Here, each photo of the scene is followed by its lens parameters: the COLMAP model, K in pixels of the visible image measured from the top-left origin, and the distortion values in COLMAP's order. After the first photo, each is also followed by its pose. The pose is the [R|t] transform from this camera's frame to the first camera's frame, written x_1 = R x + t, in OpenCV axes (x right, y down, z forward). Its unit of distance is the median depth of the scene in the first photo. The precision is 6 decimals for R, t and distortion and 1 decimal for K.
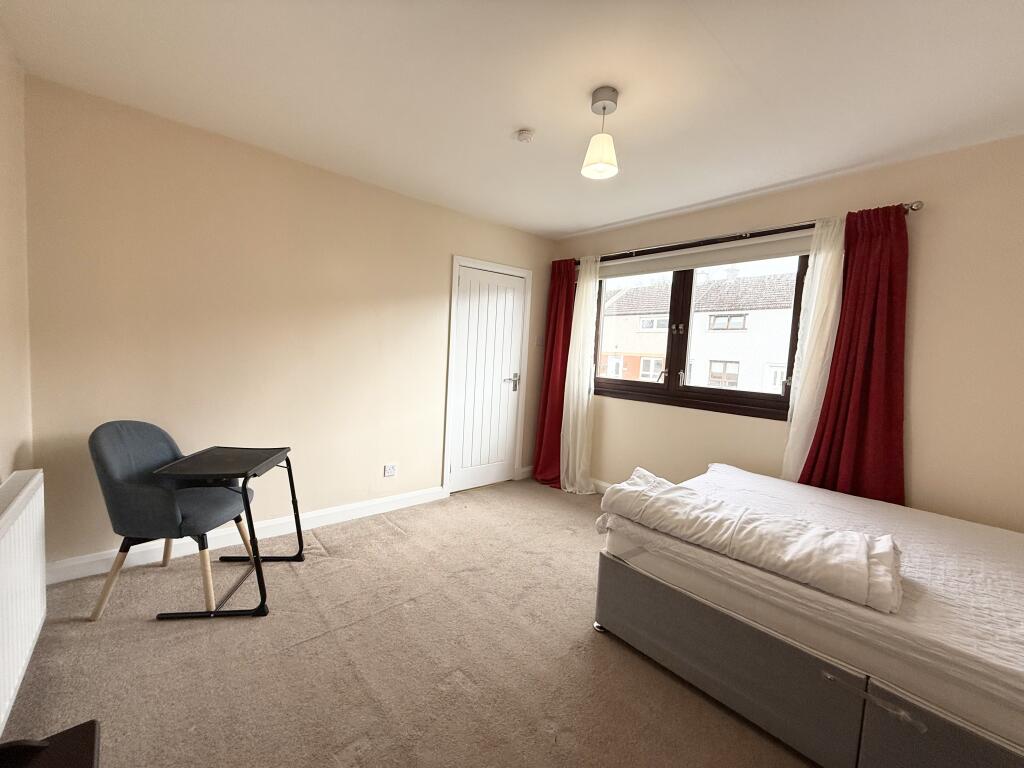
lens RADIAL K [[406.3, 0, 509.8], [0, 406.3, 385.4], [0, 0, 1]] dist [0.001827, 0.000016]
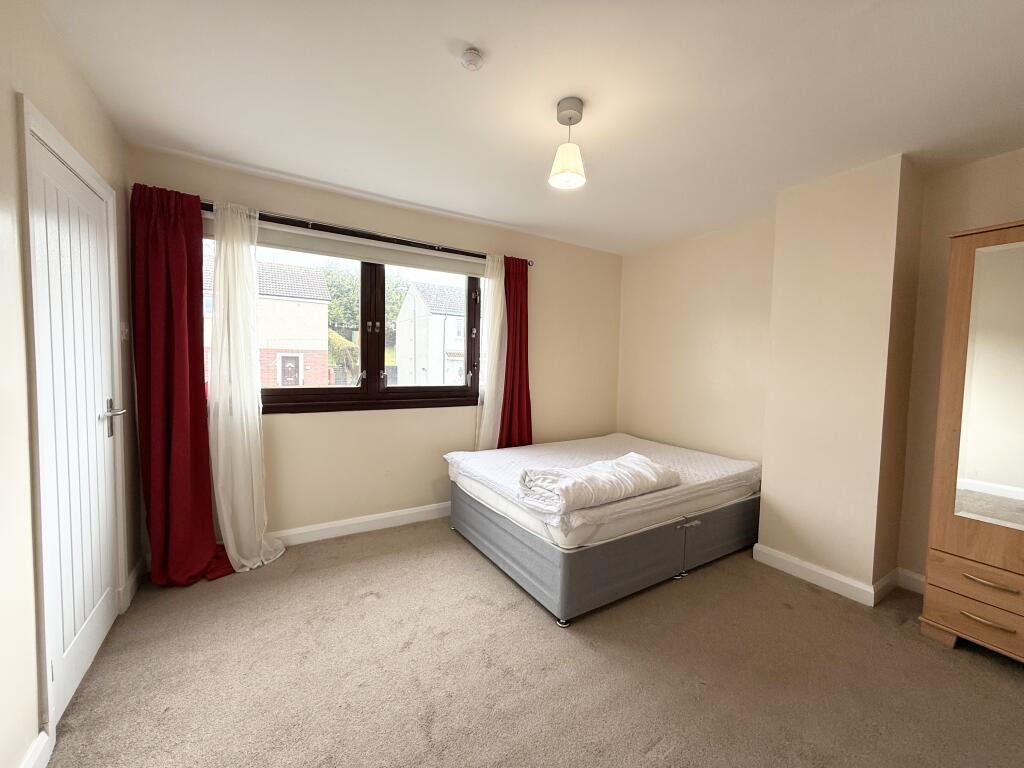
lens RADIAL K [[406.3, 0, 509.8], [0, 406.3, 385.4], [0, 0, 1]] dist [0.001827, 0.000016]
pose [[0.175388, -0.104792, 0.978906, -0.505891], [0.065611, 0.993352, 0.094583, -0.082626], [-0.982311, 0.047638, 0.181097, 0.604176]]
